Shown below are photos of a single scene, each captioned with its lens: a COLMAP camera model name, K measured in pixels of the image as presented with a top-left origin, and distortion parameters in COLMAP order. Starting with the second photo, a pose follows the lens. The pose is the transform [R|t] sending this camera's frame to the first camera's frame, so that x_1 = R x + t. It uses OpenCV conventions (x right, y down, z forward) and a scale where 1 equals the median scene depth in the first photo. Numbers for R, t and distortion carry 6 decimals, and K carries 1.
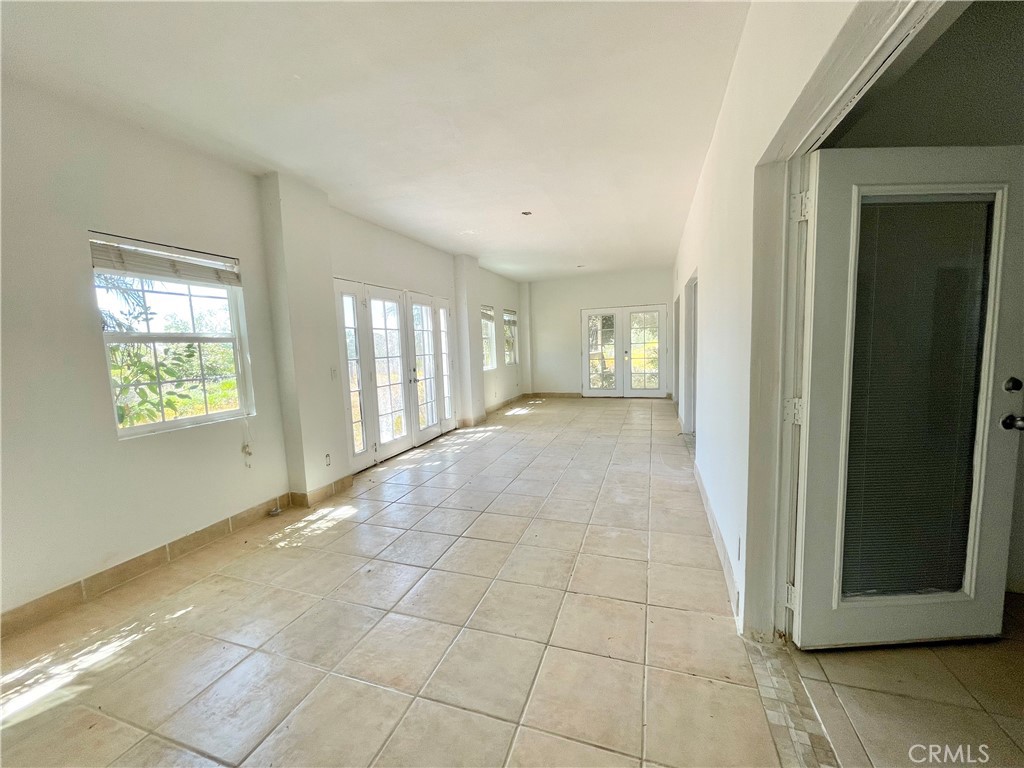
lens RADIAL K [[412.0, 0, 512.3], [0, 412.0, 385.2], [0, 0, 1]] dist [-0.001170, 0.000350]
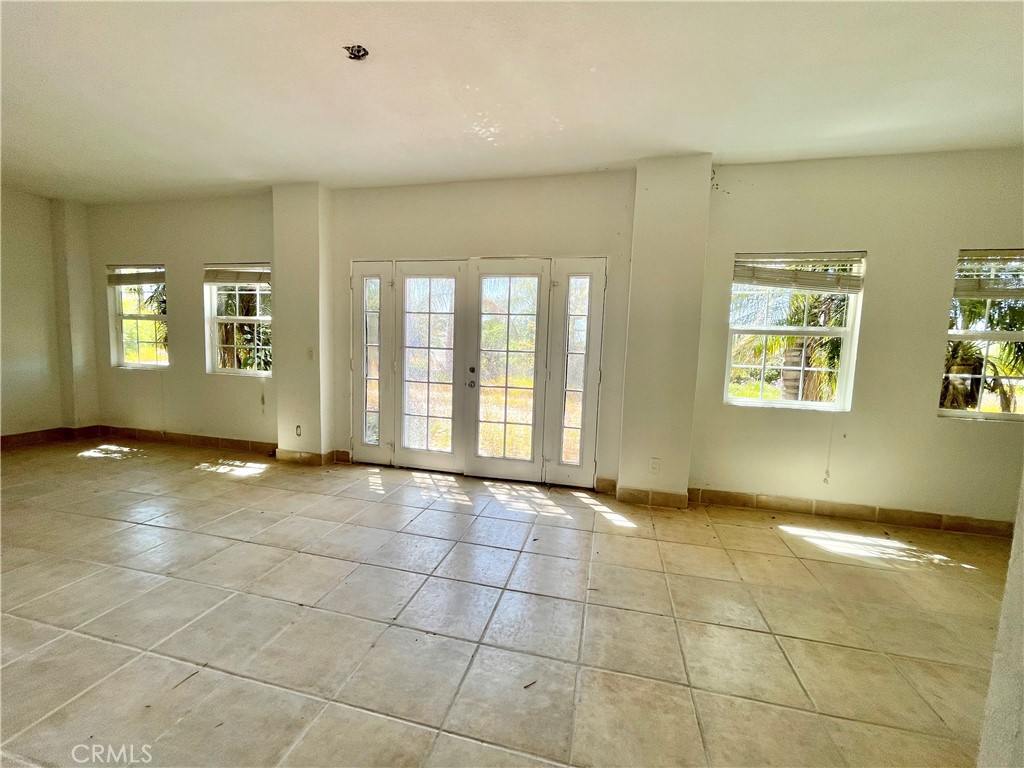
lens RADIAL K [[412.0, 0, 511.6], [0, 412.0, 385.7], [0, 0, 1]] dist [-0.001170, 0.000350]
pose [[0.089227, 0.118683, -0.988915, 0.540791], [-0.142554, 0.984175, 0.105251, -0.106709], [0.985757, 0.131582, 0.104734, 1.125570]]
